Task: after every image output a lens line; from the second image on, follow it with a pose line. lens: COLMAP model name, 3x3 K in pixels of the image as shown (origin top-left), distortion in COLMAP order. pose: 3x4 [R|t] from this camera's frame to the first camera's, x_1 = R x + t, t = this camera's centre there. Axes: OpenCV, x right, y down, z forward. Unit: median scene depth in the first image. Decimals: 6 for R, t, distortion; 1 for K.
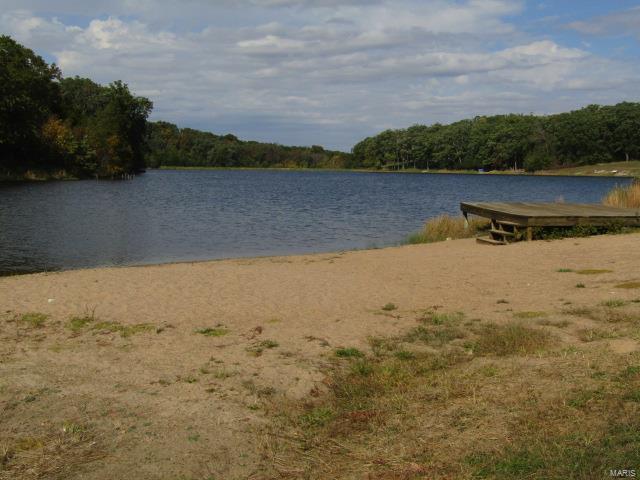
lens RADIAL K [[867.1, 0, 320.0], [0, 867.1, 240.0], [0, 0, 1]] dist [-0.000196, -0.033133]
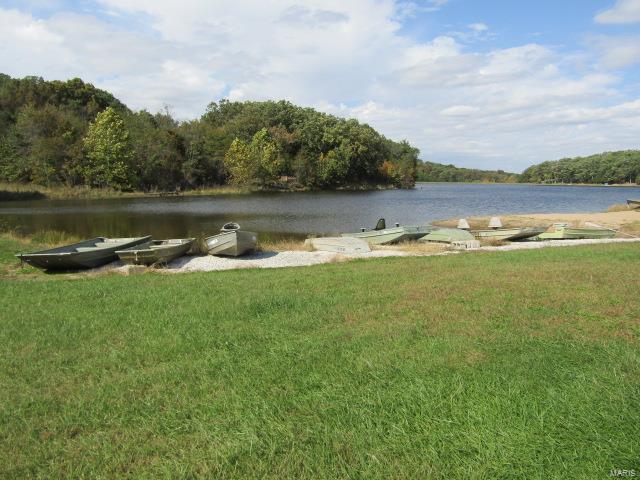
lens RADIAL K [[460.1, 0, 320.0], [0, 460.1, 240.0], [0, 0, 1]] dist [-0.003245, 0.000804]
pose [[0.934280, 0.042099, -0.354046, -0.015379], [-0.027297, 0.998536, 0.046701, 0.003145], [0.355494, -0.033967, 0.934061, -0.048869]]
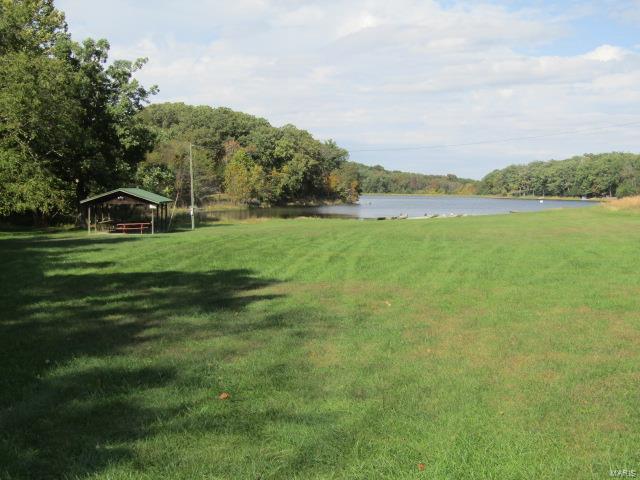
lens RADIAL K [[867.1, 0, 320.0], [0, 867.1, 240.0], [0, 0, 1]] dist [-0.000196, -0.033133]
pose [[0.989559, 0.011090, -0.143704, -0.016873], [-0.014833, 0.999577, -0.025004, 0.019201], [0.143366, 0.026875, 0.989305, -0.303643]]
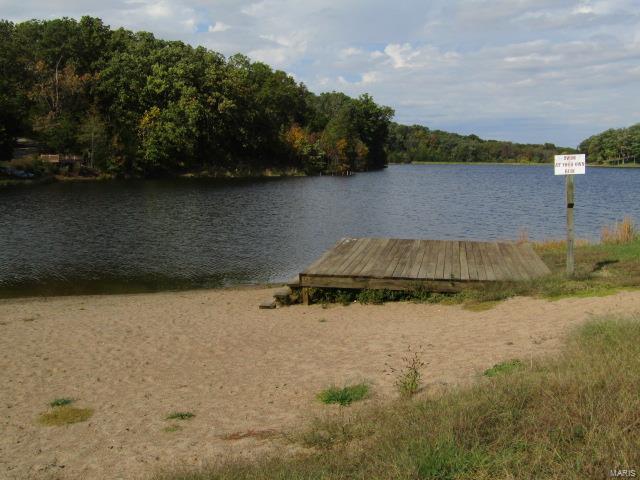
lens RADIAL K [[699.8, 0, 320.0], [0, 699.8, 240.0], [0, 0, 1]] dist [-0.005104, 0.017285]
pose [[0.946221, 0.032984, -0.321836, 0.020247], [-0.023848, 0.999194, 0.032290, -0.003476], [0.322642, -0.022878, 0.946245, 0.018129]]
